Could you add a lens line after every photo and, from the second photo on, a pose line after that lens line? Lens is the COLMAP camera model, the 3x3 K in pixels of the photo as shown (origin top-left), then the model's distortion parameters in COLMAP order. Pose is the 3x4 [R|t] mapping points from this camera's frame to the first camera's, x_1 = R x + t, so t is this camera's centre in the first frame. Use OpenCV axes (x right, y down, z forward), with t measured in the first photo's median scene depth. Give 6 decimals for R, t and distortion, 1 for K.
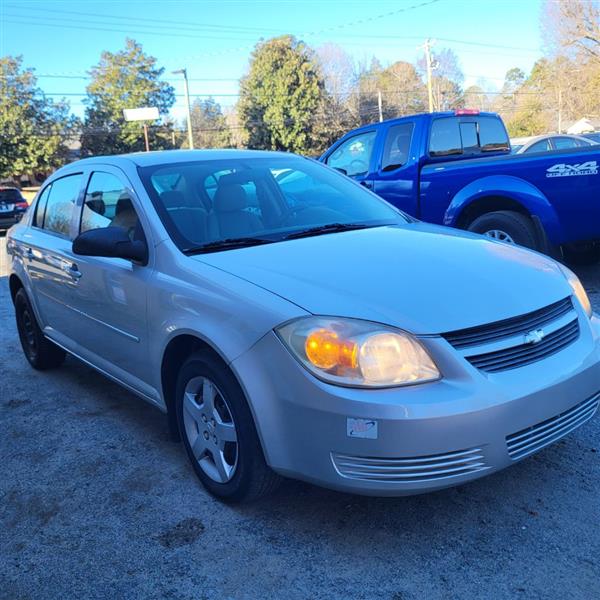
lens RADIAL K [[614.2, 0, 295.2], [0, 614.2, 304.1], [0, 0, 1]] dist [0.027618, 0.000000]
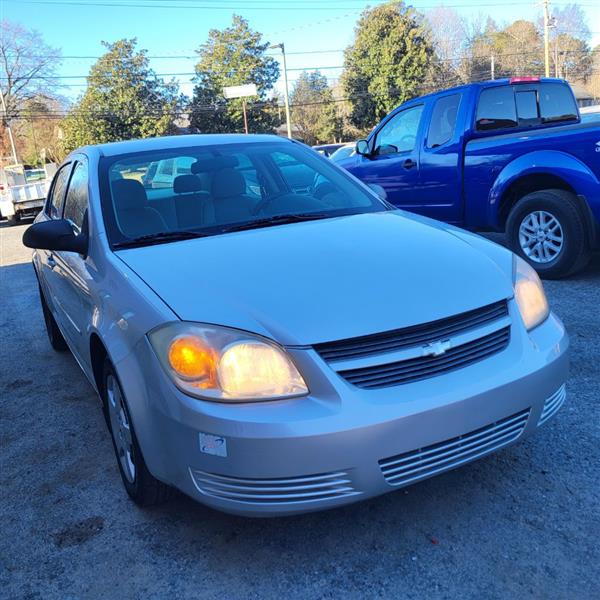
lens RADIAL K [[614.2, 0, 295.7], [0, 614.2, 301.7], [0, 0, 1]] dist [0.027618, 0.000000]
pose [[0.985037, 0.018761, -0.171320, 0.139693], [-0.012166, 0.999147, 0.039464, -0.019565], [0.171914, -0.036789, 0.984425, 0.037040]]
